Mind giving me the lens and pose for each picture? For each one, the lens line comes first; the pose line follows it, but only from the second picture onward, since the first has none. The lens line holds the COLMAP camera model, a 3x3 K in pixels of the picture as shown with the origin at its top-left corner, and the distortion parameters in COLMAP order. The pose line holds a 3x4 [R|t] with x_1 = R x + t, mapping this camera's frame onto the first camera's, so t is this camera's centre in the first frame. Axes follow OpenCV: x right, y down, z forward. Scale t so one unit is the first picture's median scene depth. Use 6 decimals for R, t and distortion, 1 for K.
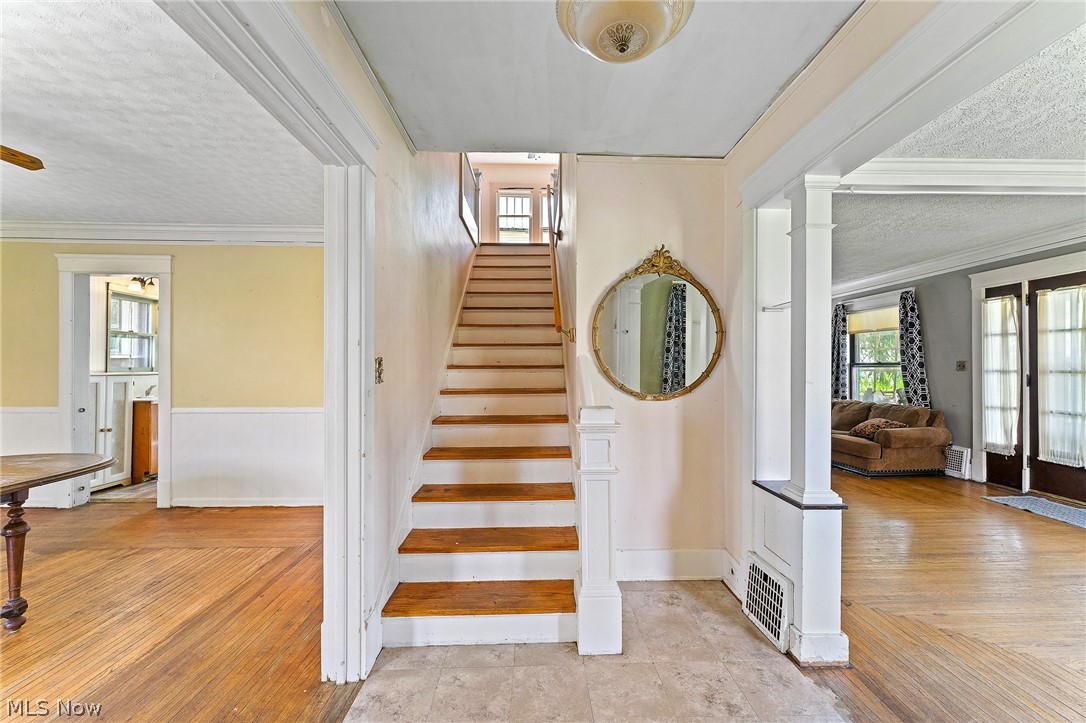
lens RADIAL K [[433.4, 0, 547.7], [0, 433.4, 366.0], [0, 0, 1]] dist [0.000835, -0.000082]
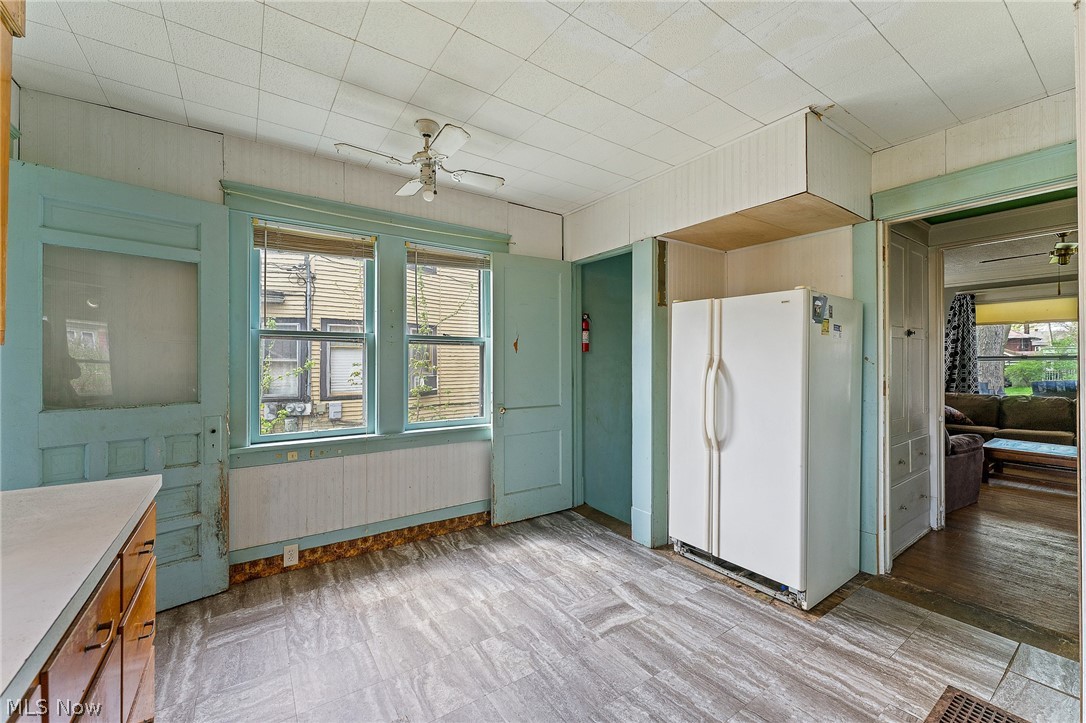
lens RADIAL K [[429.4, 0, 543.0], [0, 429.4, 361.5], [0, 0, 1]] dist [0.002176, 0.000155]
pose [[0.838732, -0.002603, 0.544539, -1.081746], [0.003262, 0.999995, -0.000244, 0.005479], [-0.544535, 0.001981, 0.838736, 1.254650]]
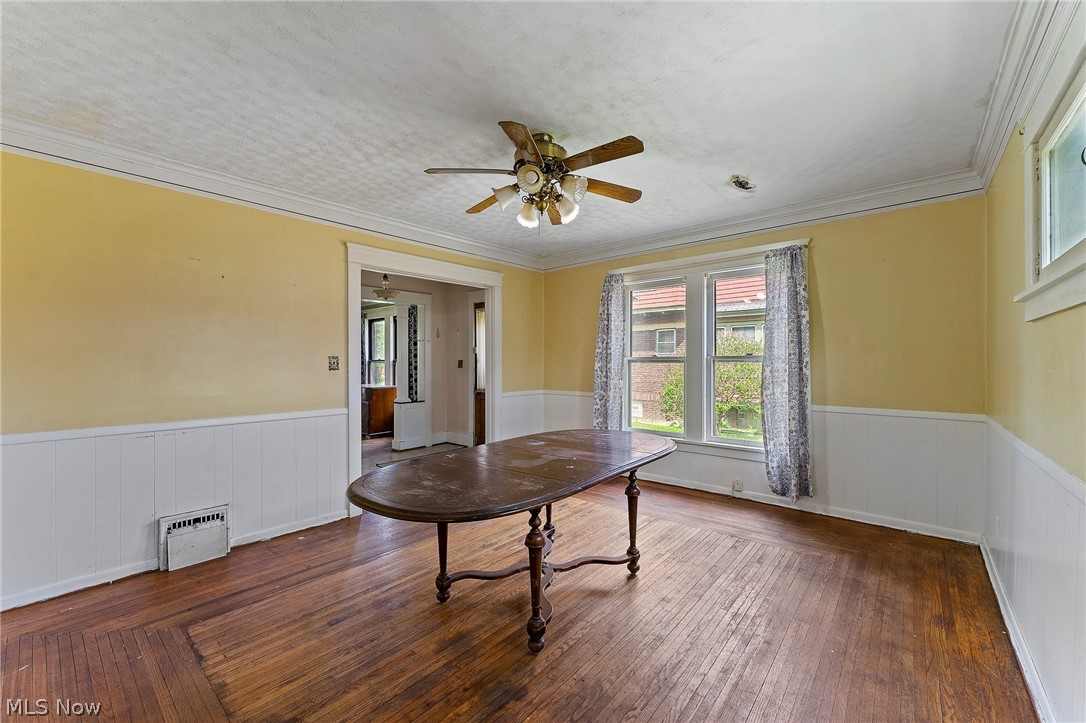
lens RADIAL K [[429.4, 0, 543.0], [0, 429.4, 361.5], [0, 0, 1]] dist [0.002176, 0.000155]
pose [[-0.739747, 0.002295, 0.672881, -1.190188], [0.001683, 0.999997, -0.001561, 0.000942], [-0.672883, -0.000022, -0.739749, 0.905861]]
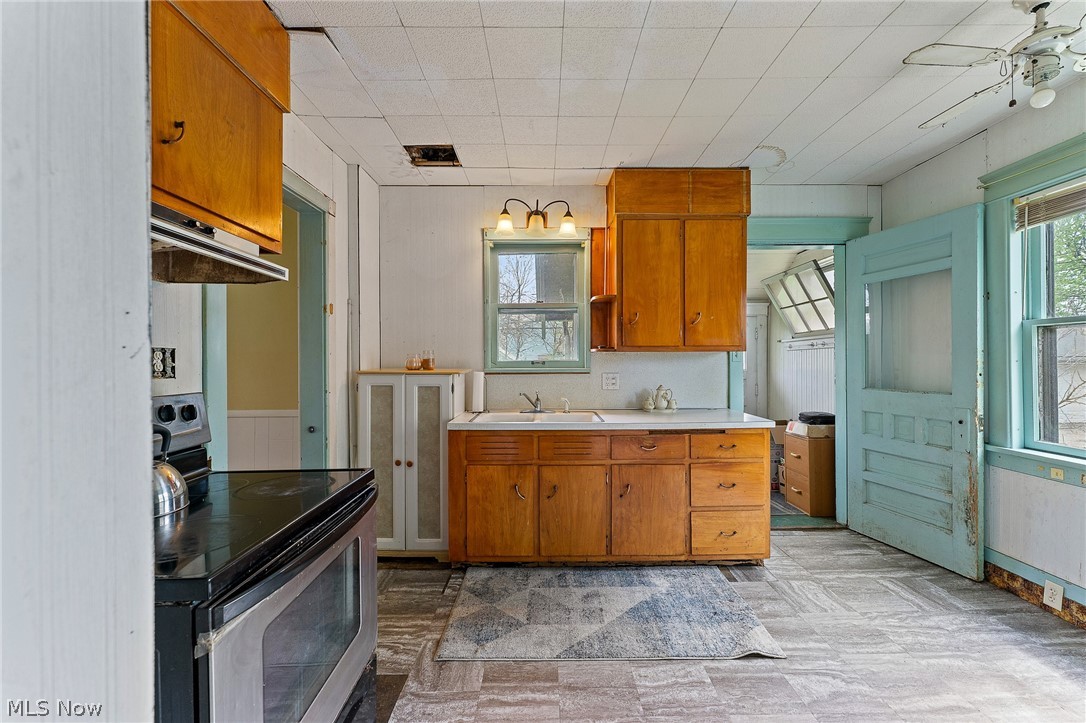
lens RADIAL K [[433.4, 0, 547.7], [0, 433.4, 366.0], [0, 0, 1]] dist [0.000835, -0.000082]
pose [[-0.022500, 0.005620, -0.999731, -0.476484], [0.006885, 0.999961, 0.005467, 0.010007], [0.999723, -0.006760, -0.022538, 1.411444]]
